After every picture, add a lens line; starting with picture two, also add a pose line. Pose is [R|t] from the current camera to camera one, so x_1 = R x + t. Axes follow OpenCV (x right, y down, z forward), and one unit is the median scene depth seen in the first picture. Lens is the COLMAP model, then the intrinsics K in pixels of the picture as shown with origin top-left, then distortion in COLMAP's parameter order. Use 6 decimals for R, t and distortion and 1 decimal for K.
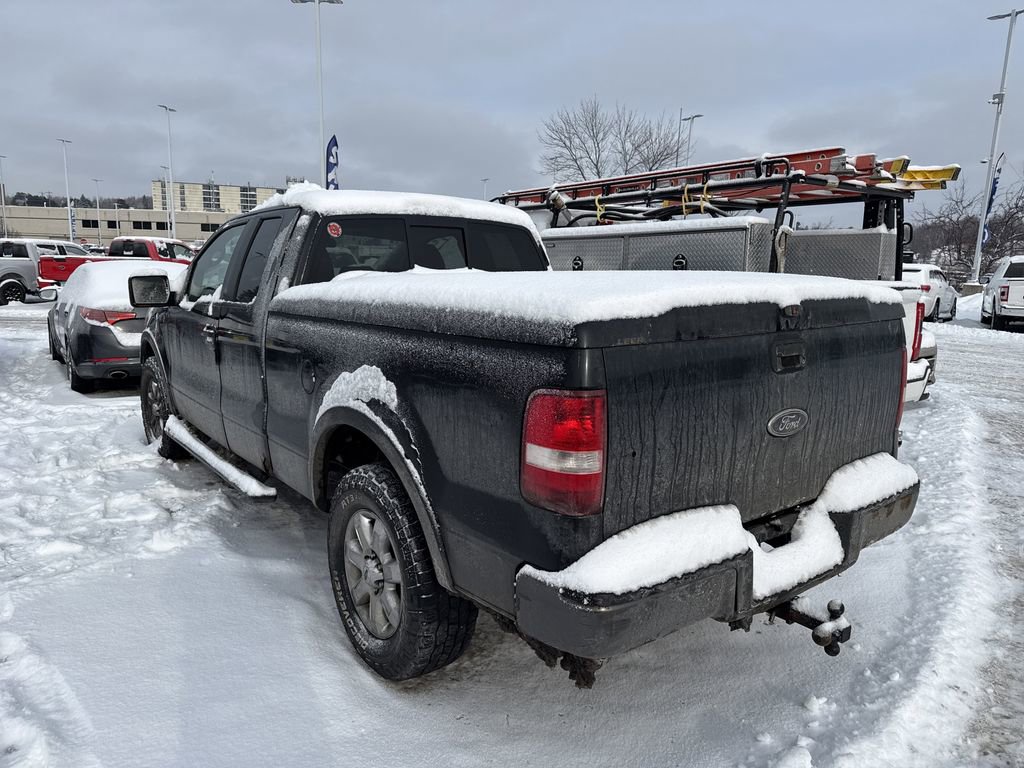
lens RADIAL K [[707.4, 0, 517.7], [0, 707.4, 386.6], [0, 0, 1]] dist [0.085836, -0.104913]
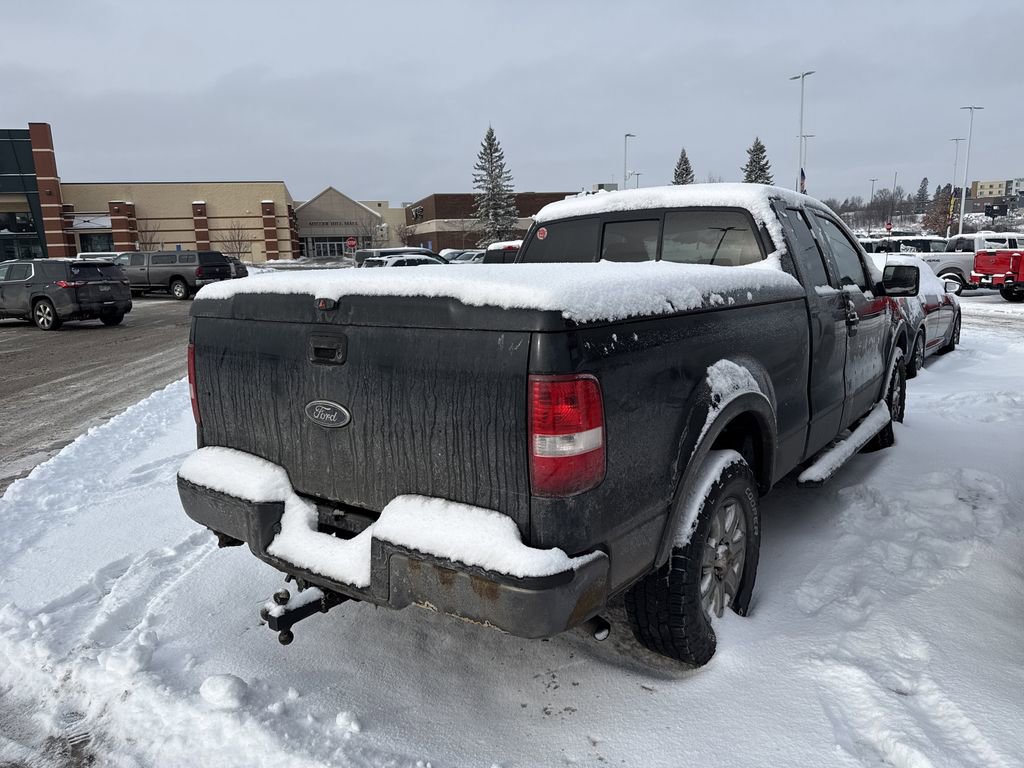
lens RADIAL K [[707.4, 0, 517.7], [0, 707.4, 386.6], [0, 0, 1]] dist [0.085836, -0.104913]
pose [[0.288628, 0.149294, -0.945730, 1.424455], [-0.141462, 0.983577, 0.112096, -0.141392], [0.946933, 0.101431, 0.305008, 0.955003]]
